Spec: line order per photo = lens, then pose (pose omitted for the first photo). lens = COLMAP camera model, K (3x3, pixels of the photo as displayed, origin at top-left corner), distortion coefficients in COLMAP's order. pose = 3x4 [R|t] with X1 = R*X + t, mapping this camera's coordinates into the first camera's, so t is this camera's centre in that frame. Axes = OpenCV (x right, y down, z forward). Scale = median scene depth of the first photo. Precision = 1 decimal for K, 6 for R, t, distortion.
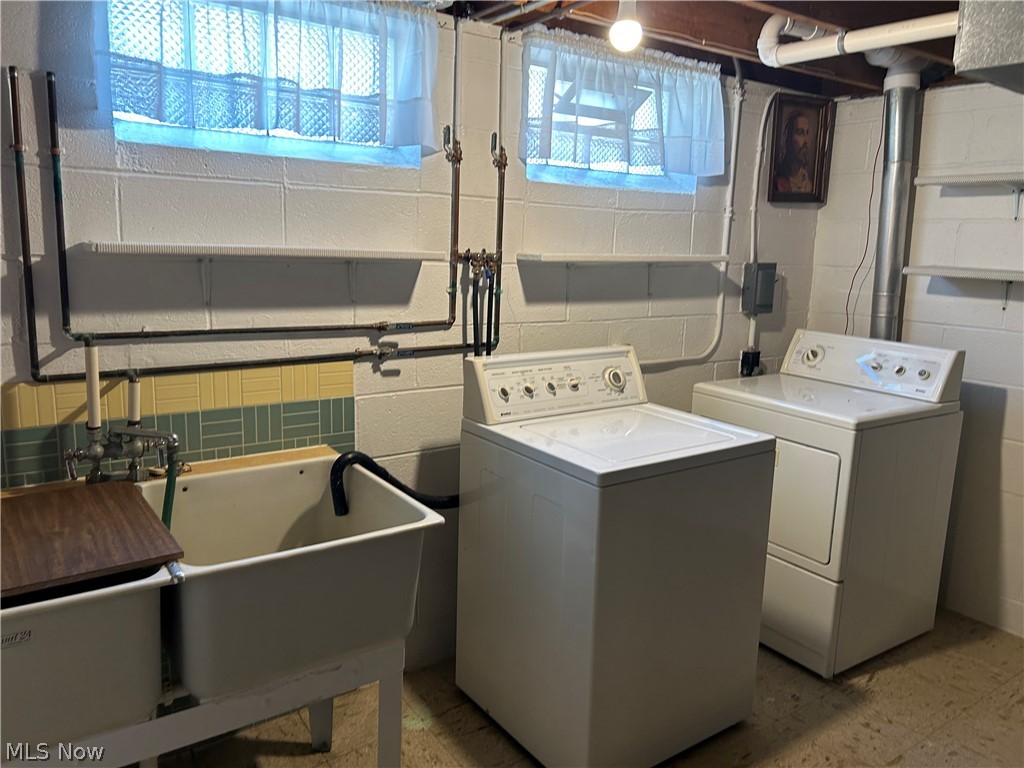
lens RADIAL K [[776.0, 0, 513.3], [0, 776.0, 376.9], [0, 0, 1]] dist [0.038502, -0.033186]
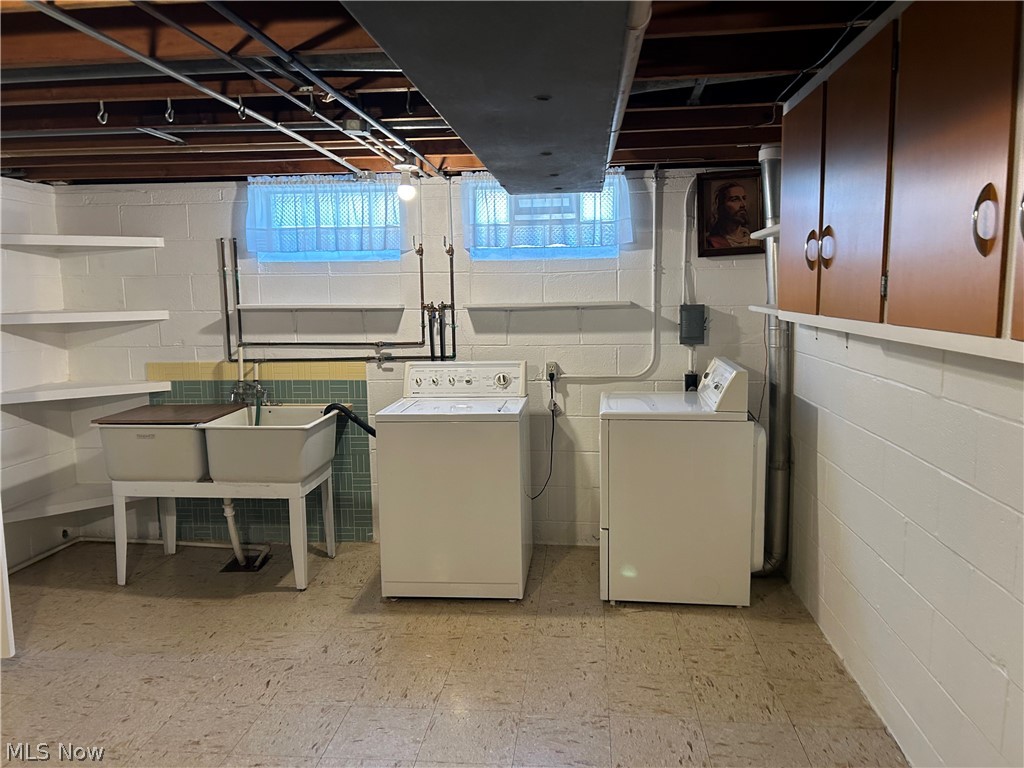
lens RADIAL K [[776.0, 0, 513.8], [0, 776.0, 385.9], [0, 0, 1]] dist [0.038502, -0.033186]
pose [[0.747479, 0.046727, -0.662640, 1.271725], [-0.078064, 0.996790, -0.017769, 0.042864], [0.659682, 0.065011, 0.748728, -0.185985]]
